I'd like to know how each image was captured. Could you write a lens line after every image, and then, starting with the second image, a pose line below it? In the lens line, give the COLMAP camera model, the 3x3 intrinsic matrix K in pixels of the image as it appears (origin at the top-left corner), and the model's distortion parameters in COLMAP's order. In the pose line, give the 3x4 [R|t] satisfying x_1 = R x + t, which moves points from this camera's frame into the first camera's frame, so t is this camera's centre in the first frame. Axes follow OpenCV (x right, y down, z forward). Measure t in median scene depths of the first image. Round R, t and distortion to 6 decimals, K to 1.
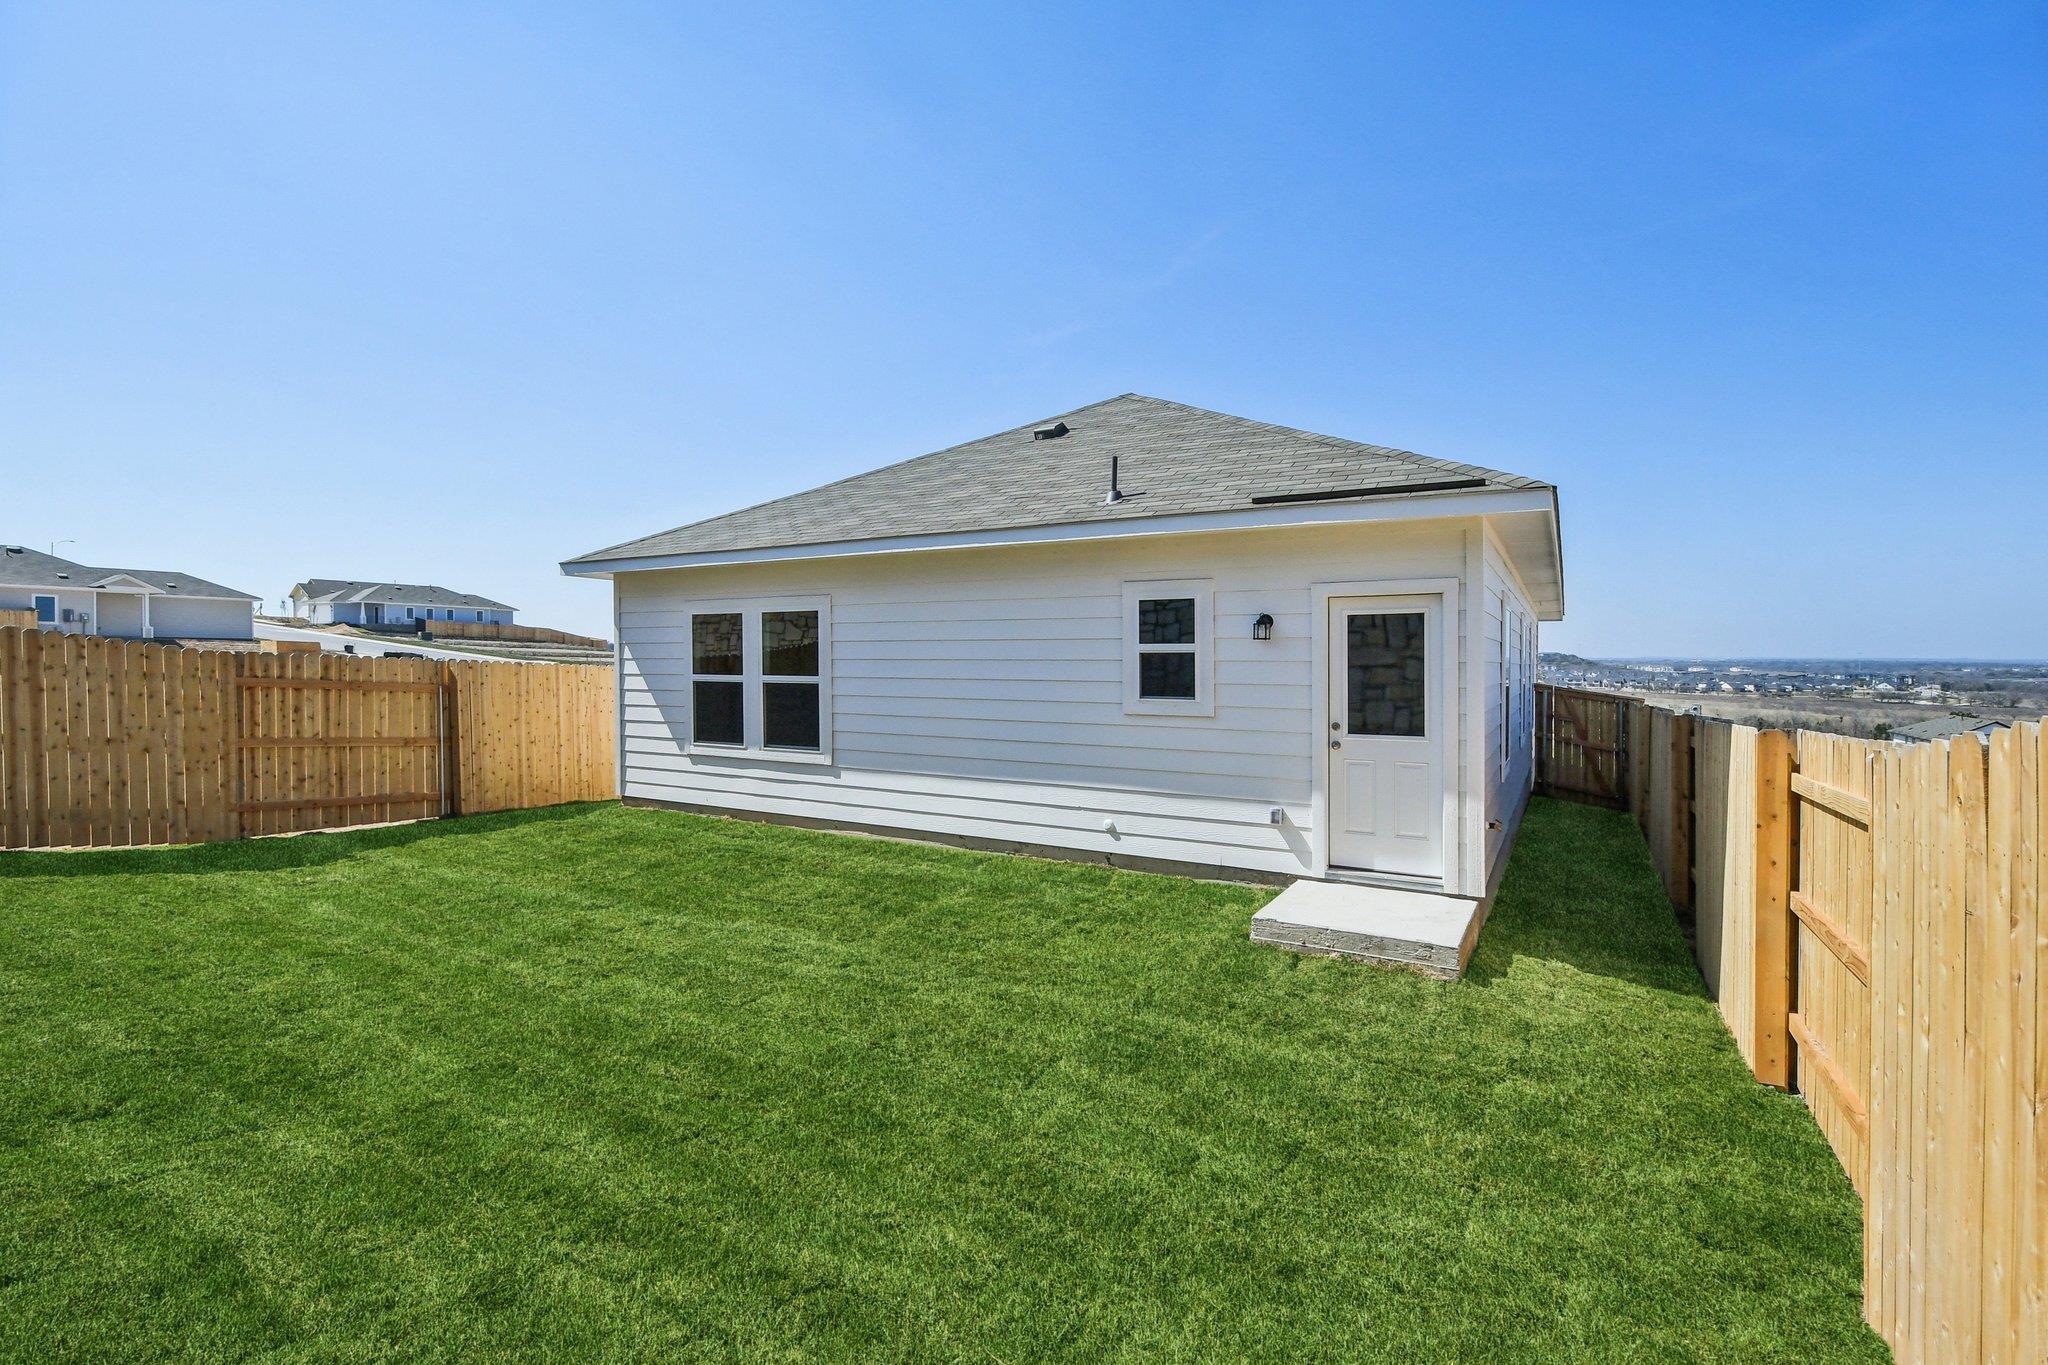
lens RADIAL K [[943.2, 0, 1024.0], [0, 943.2, 682.5], [0, 0, 1]] dist [-0.008409, 0.001049]
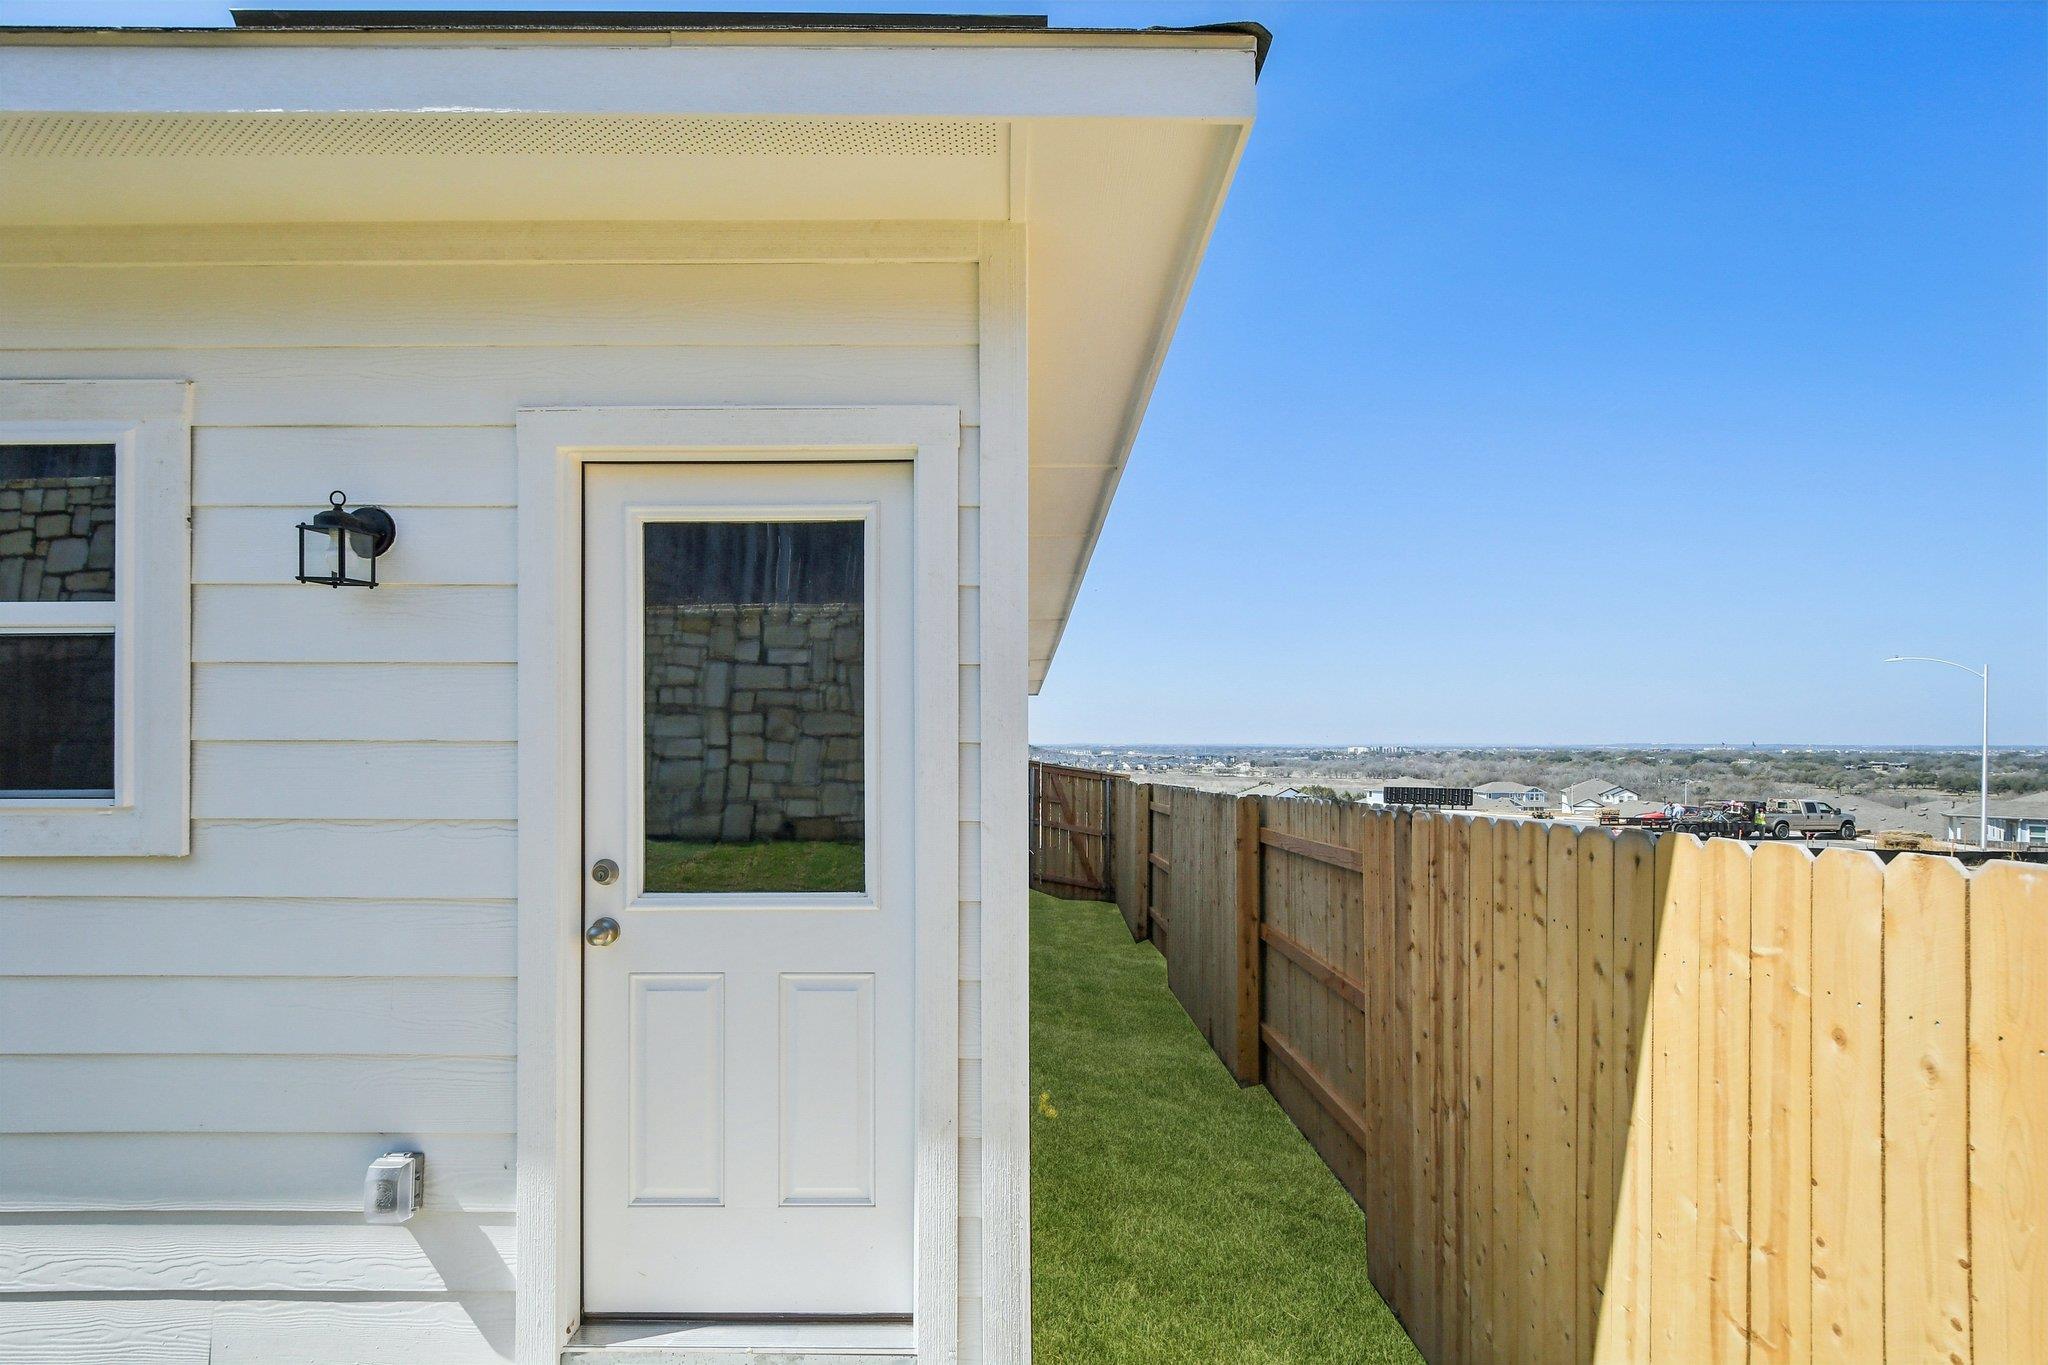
lens RADIAL K [[906.3, 0, 1024.1], [0, 906.3, 727.2], [0, 0, 1]] dist [-0.001533, 0.000648]
pose [[0.861226, 0.009695, 0.508129, 0.210651], [0.012861, 0.999082, -0.040860, 0.008955], [-0.508059, 0.041724, 0.860311, 0.472112]]
